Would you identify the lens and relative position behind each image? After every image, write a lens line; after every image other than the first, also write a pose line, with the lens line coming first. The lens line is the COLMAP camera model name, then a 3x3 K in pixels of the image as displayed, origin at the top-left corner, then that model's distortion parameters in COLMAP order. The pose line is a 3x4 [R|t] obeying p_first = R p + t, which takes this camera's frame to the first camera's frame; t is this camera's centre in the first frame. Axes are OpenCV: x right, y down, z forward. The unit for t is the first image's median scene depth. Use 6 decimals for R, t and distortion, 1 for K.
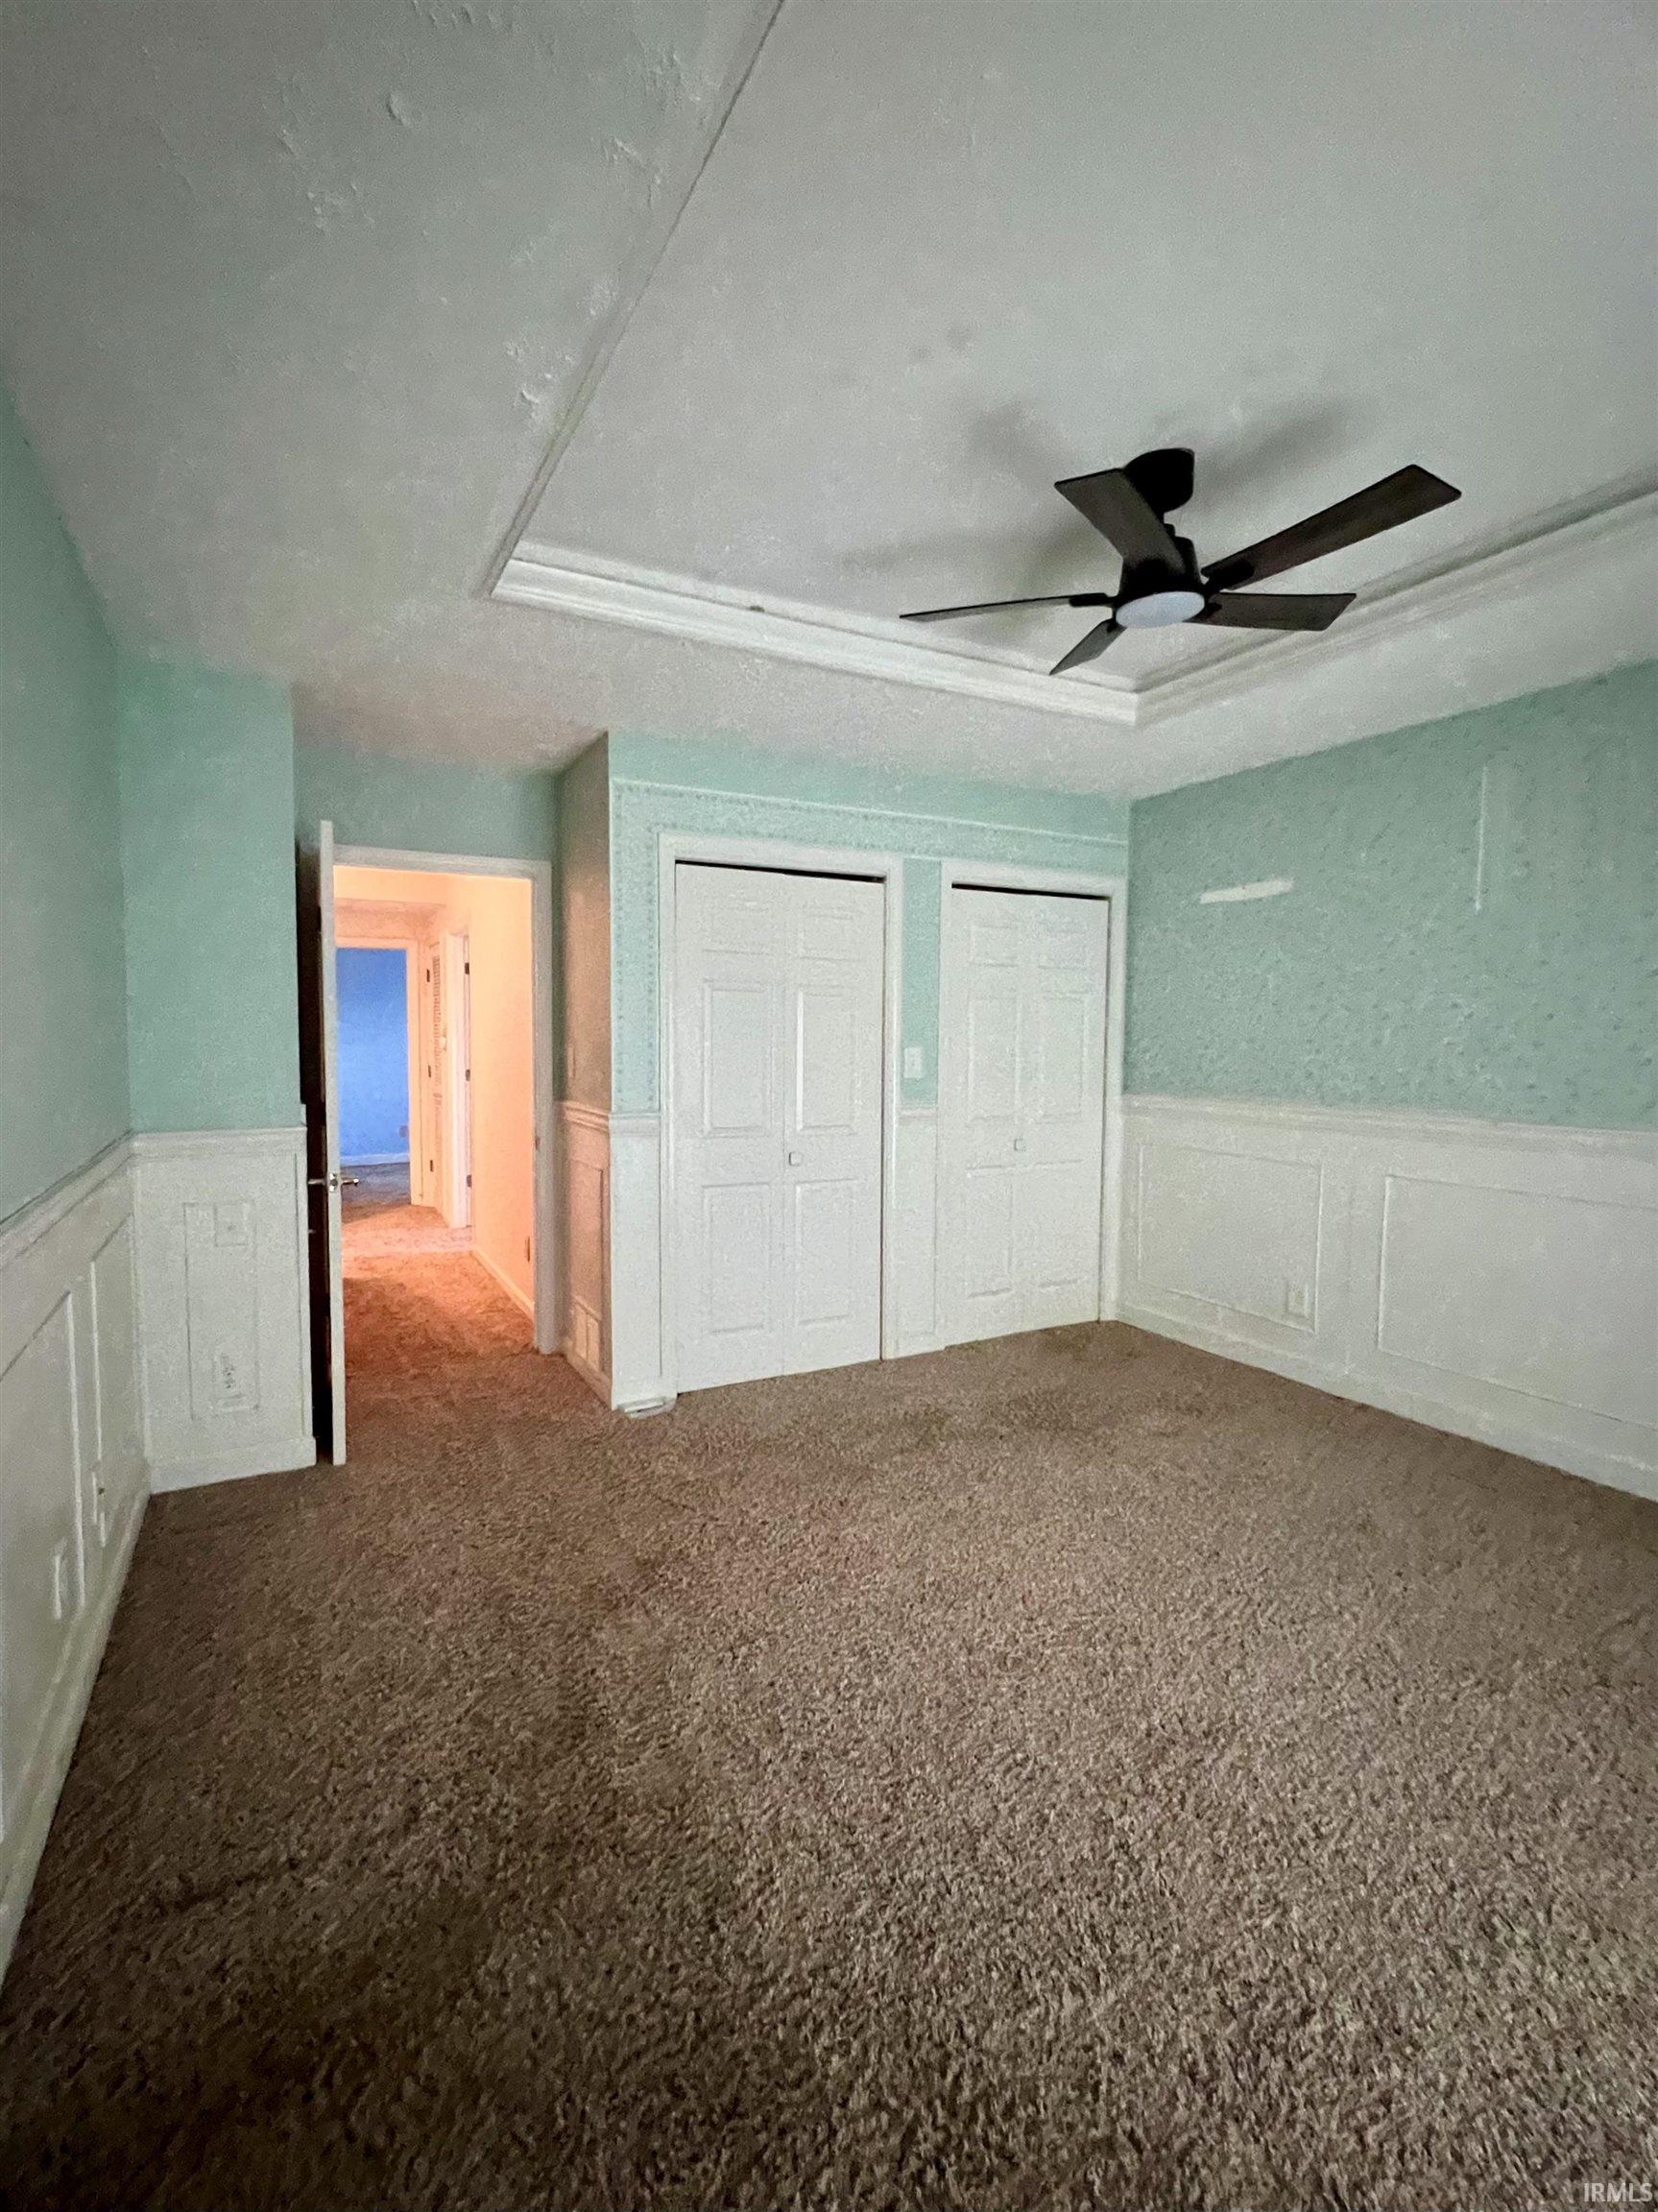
lens RADIAL K [[993.1, 0, 826.7], [0, 993.1, 1098.5], [0, 0, 1]] dist [-0.000191, -0.000120]
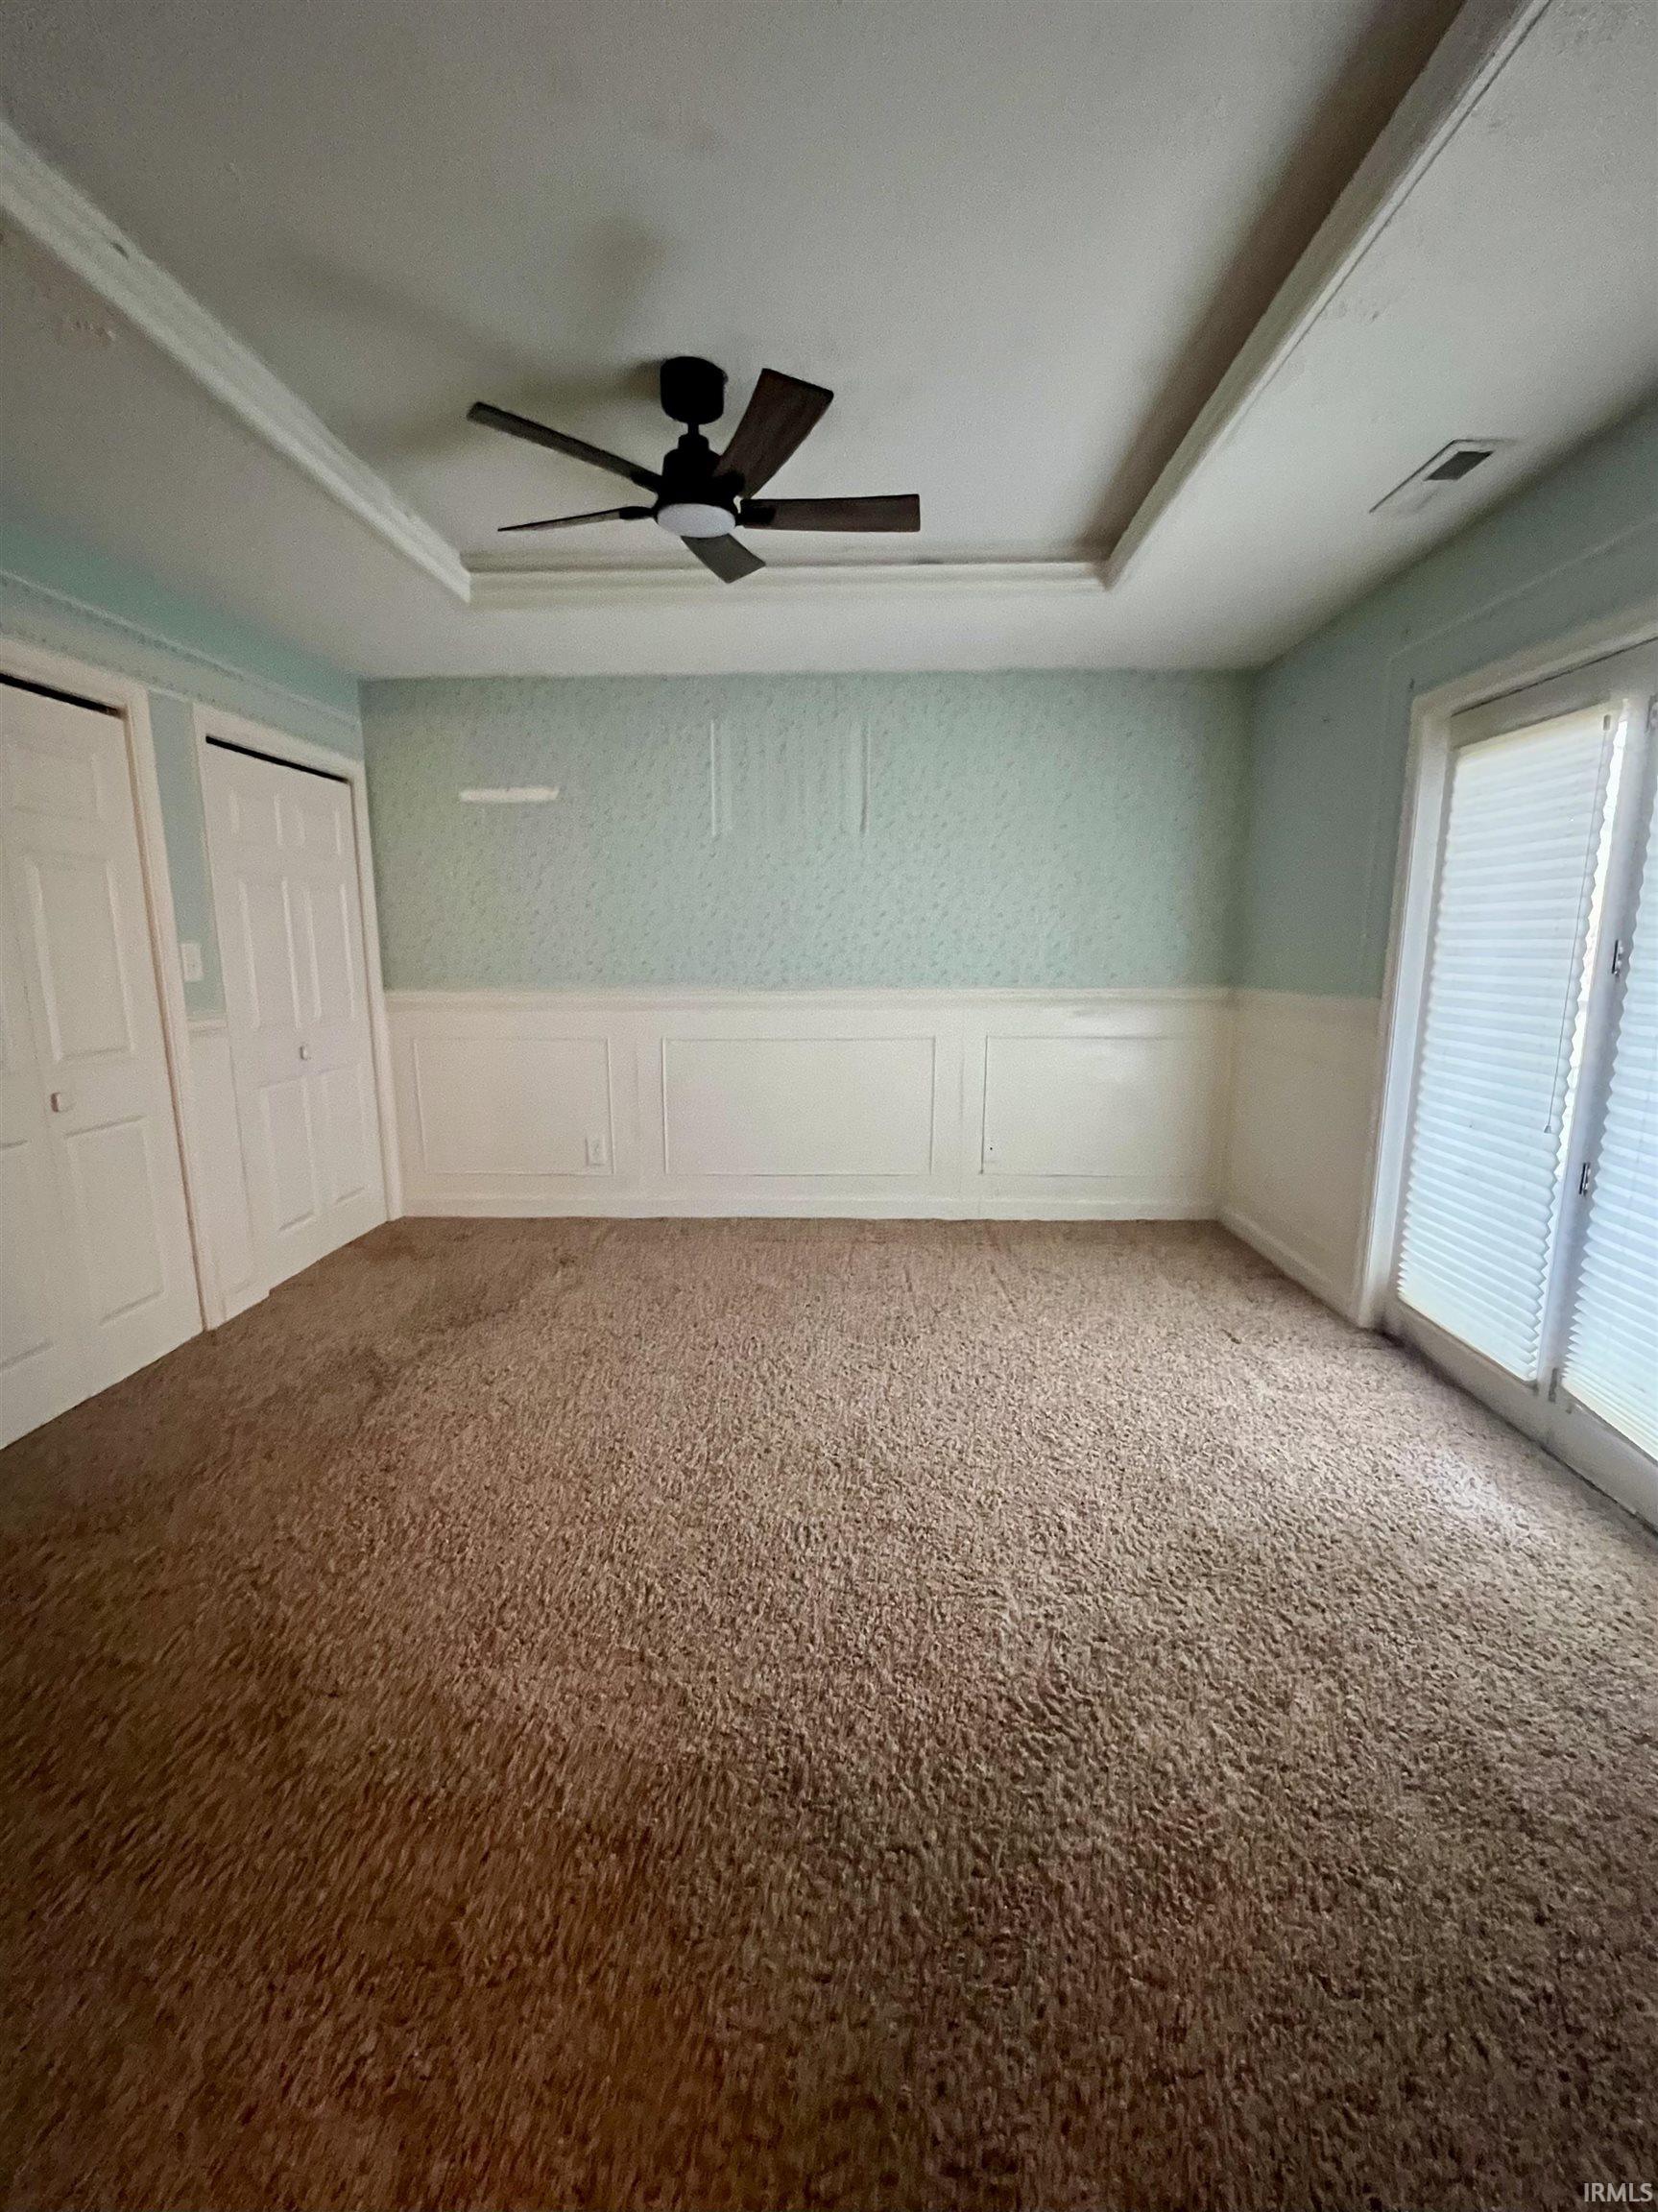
lens RADIAL K [[888.5, 0, 825.4], [0, 888.5, 1104.6], [0, 0, 1]] dist [-0.001590, -0.000149]
pose [[0.512270, -0.159849, 0.843817, -0.286067], [0.059138, 0.986759, 0.151025, -0.000994], [-0.856786, -0.027464, 0.514941, 0.206111]]
